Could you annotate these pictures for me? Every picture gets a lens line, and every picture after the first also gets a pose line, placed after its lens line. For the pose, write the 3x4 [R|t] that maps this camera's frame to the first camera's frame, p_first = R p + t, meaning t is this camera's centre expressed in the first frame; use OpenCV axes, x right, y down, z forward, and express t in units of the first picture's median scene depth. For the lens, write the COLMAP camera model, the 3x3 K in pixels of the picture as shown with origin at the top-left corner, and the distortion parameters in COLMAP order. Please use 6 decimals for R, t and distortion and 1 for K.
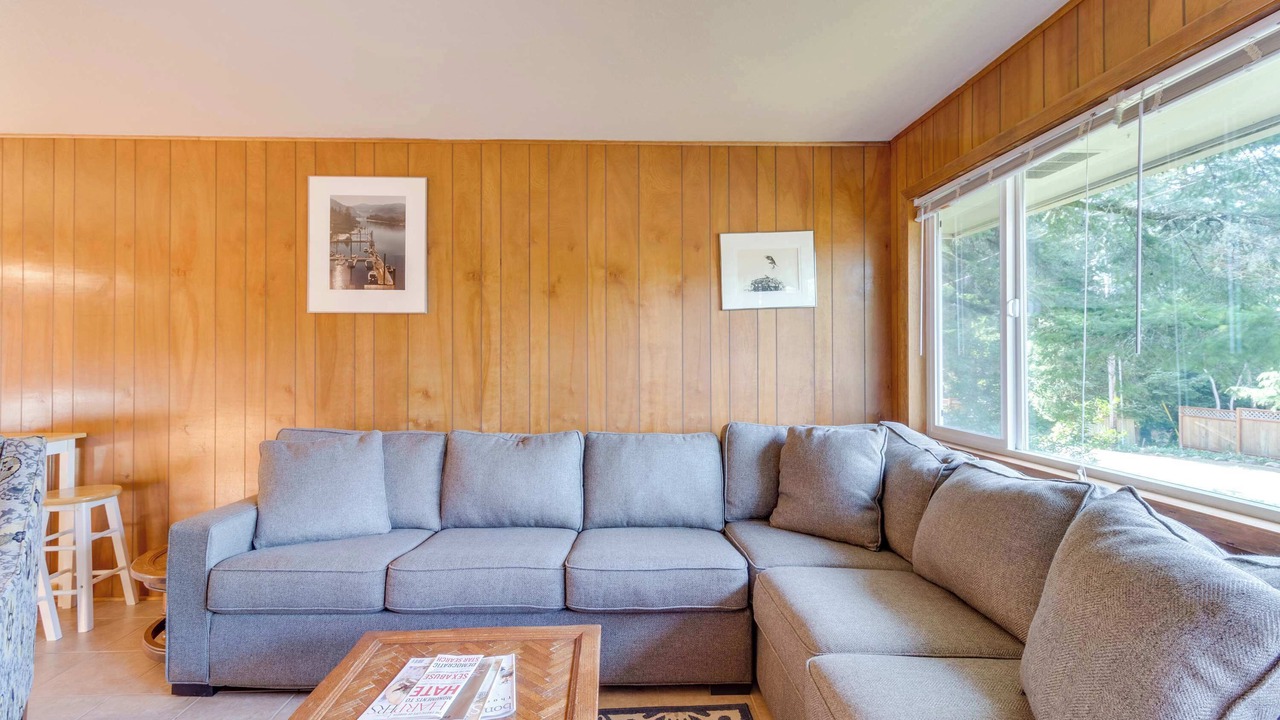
lens RADIAL K [[593.3, 0, 638.6], [0, 593.3, 350.6], [0, 0, 1]] dist [0.005636, 0.000464]
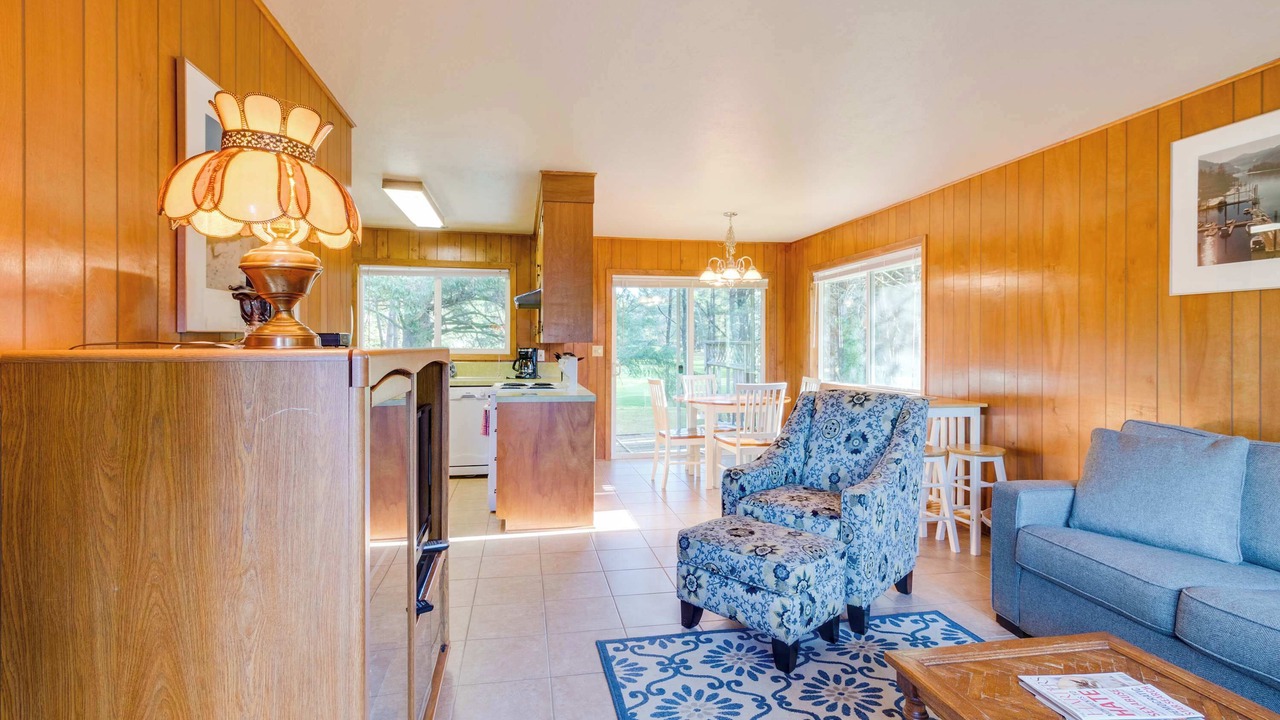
lens RADIAL K [[600.6, 0, 620.9], [0, 600.6, 343.9], [0, 0, 1]] dist [0.006837, -0.000132]
pose [[0.130728, 0.003558, -0.991412, 0.236926], [0.006523, 0.999969, 0.004449, -0.000435], [0.991397, -0.007049, 0.130701, 0.059086]]
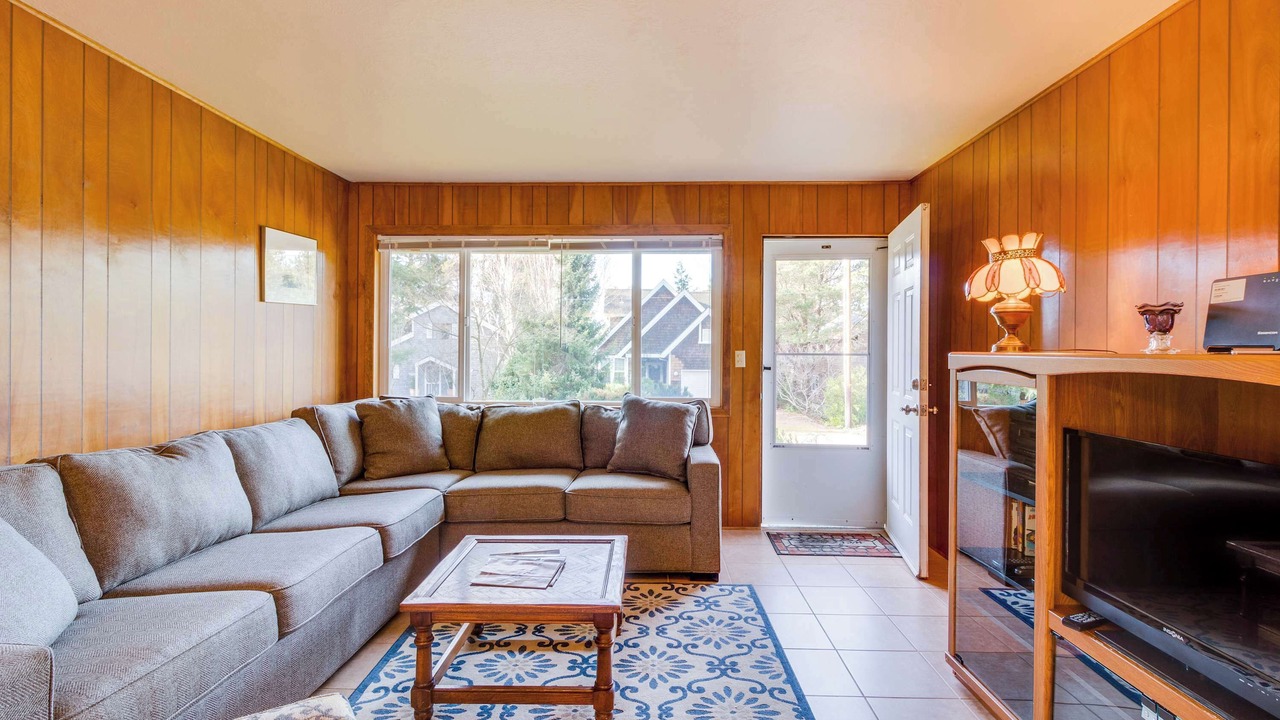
lens RADIAL K [[600.7, 0, 639.0], [0, 600.7, 351.5], [0, 0, 1]] dist [0.000826, 0.000413]
pose [[0.056056, 0.002372, 0.998425, -0.872634], [-0.014408, 0.999895, -0.001567, 0.010173], [-0.998324, -0.014298, 0.056084, 0.303211]]
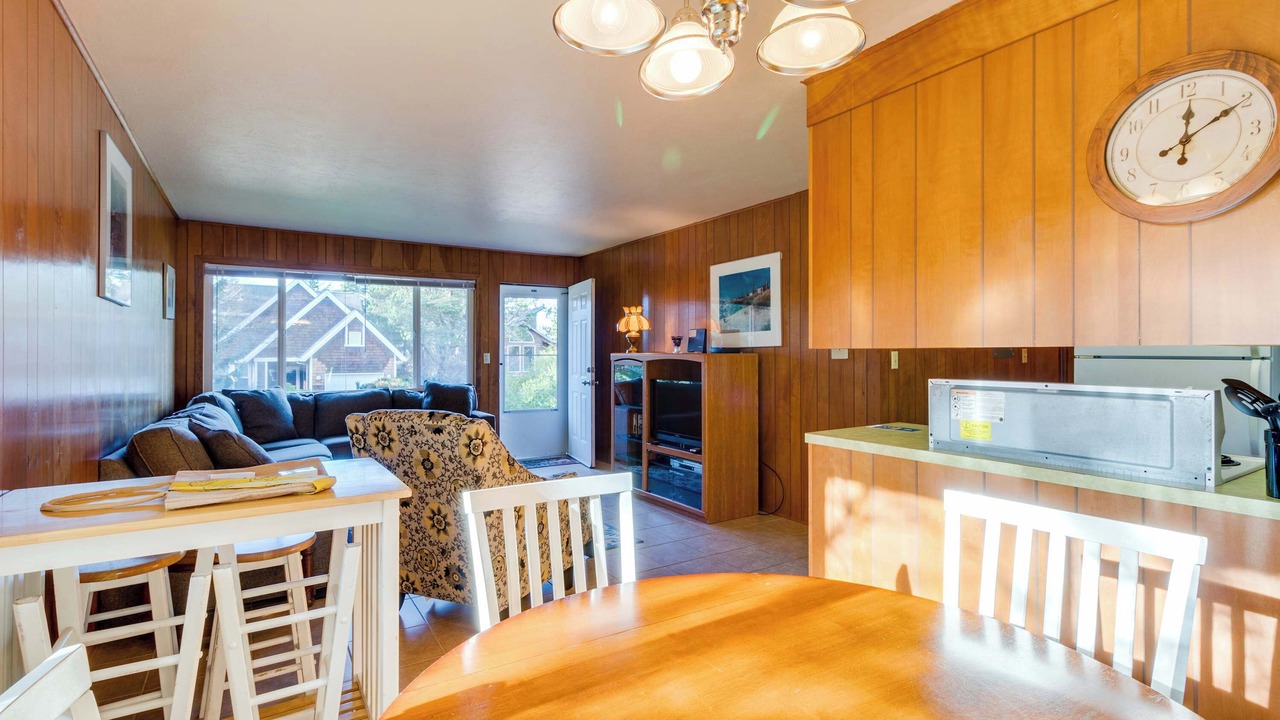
lens RADIAL K [[593.3, 0, 638.6], [0, 593.3, 350.6], [0, 0, 1]] dist [0.005636, 0.000464]
pose [[-0.514864, 0.008911, 0.857225, -1.637555], [-0.004990, 0.999898, -0.013391, 0.019333], [-0.857257, -0.011172, -0.514767, 0.785108]]
